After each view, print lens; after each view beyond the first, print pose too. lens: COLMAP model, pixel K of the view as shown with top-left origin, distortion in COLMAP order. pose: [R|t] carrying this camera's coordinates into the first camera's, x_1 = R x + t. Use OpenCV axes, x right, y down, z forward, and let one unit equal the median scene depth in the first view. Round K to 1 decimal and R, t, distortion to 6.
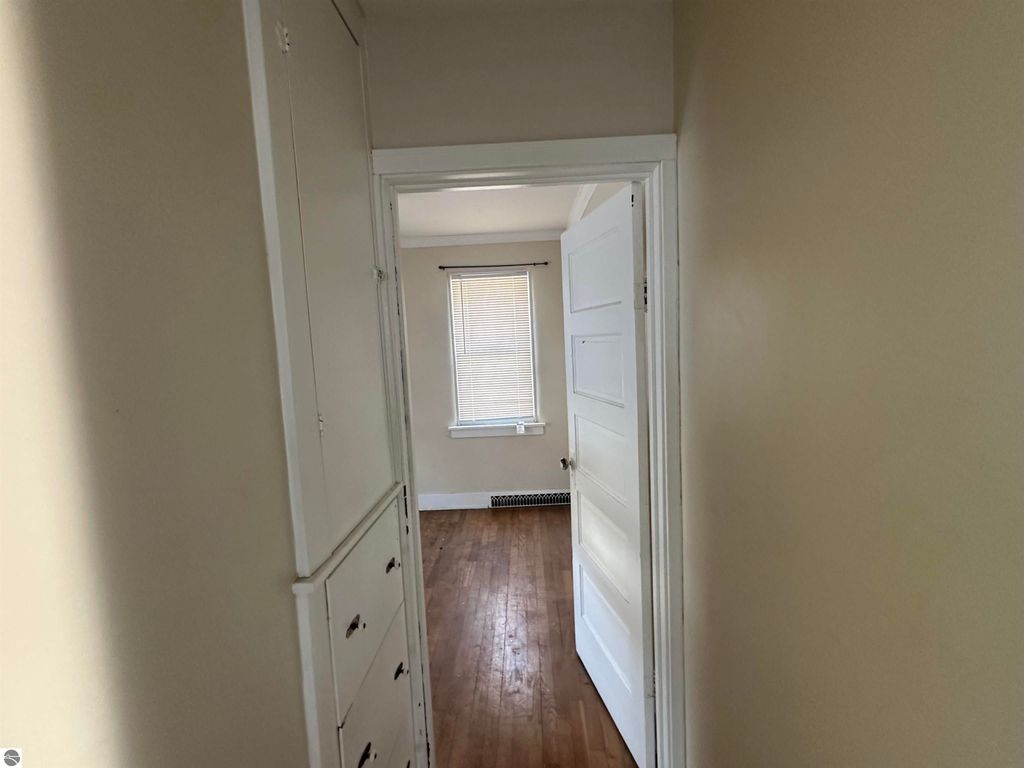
lens RADIAL K [[503.6, 0, 510.8], [0, 503.6, 389.6], [0, 0, 1]] dist [-0.009510, 0.000049]
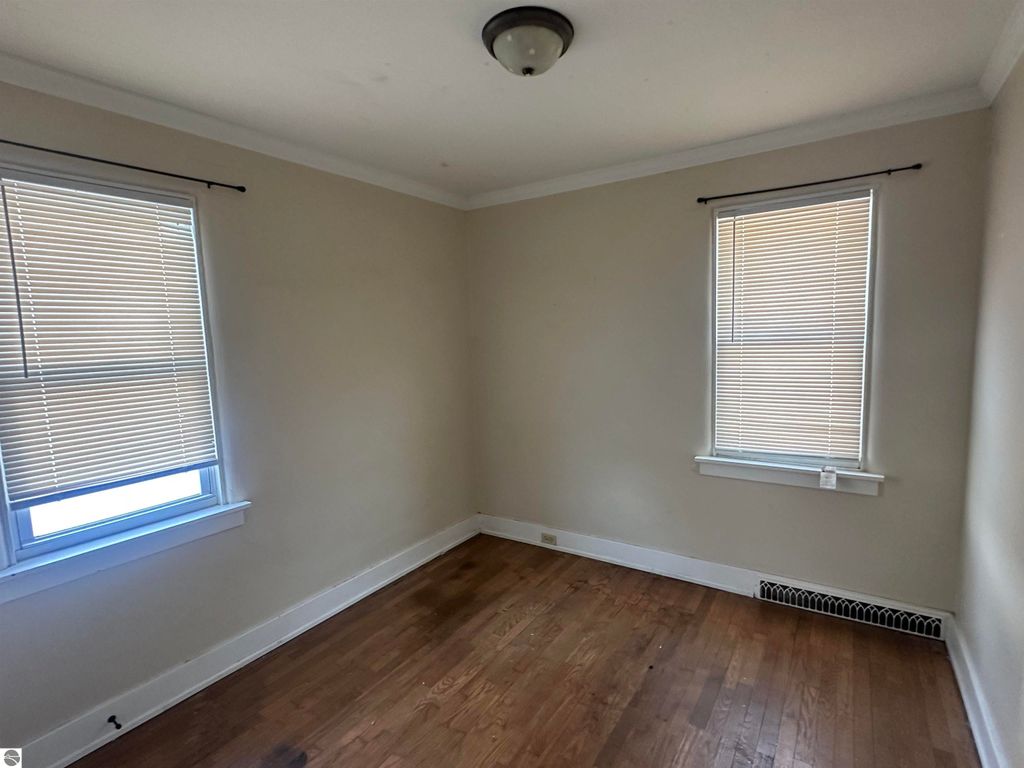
lens RADIAL K [[503.6, 0, 510.8], [0, 503.6, 389.6], [0, 0, 1]] dist [-0.009510, 0.000049]
pose [[0.844865, 0.078641, -0.529168, 0.008207], [-0.062967, 0.996879, 0.047616, -0.026143], [0.531261, -0.006909, 0.847180, 0.352427]]
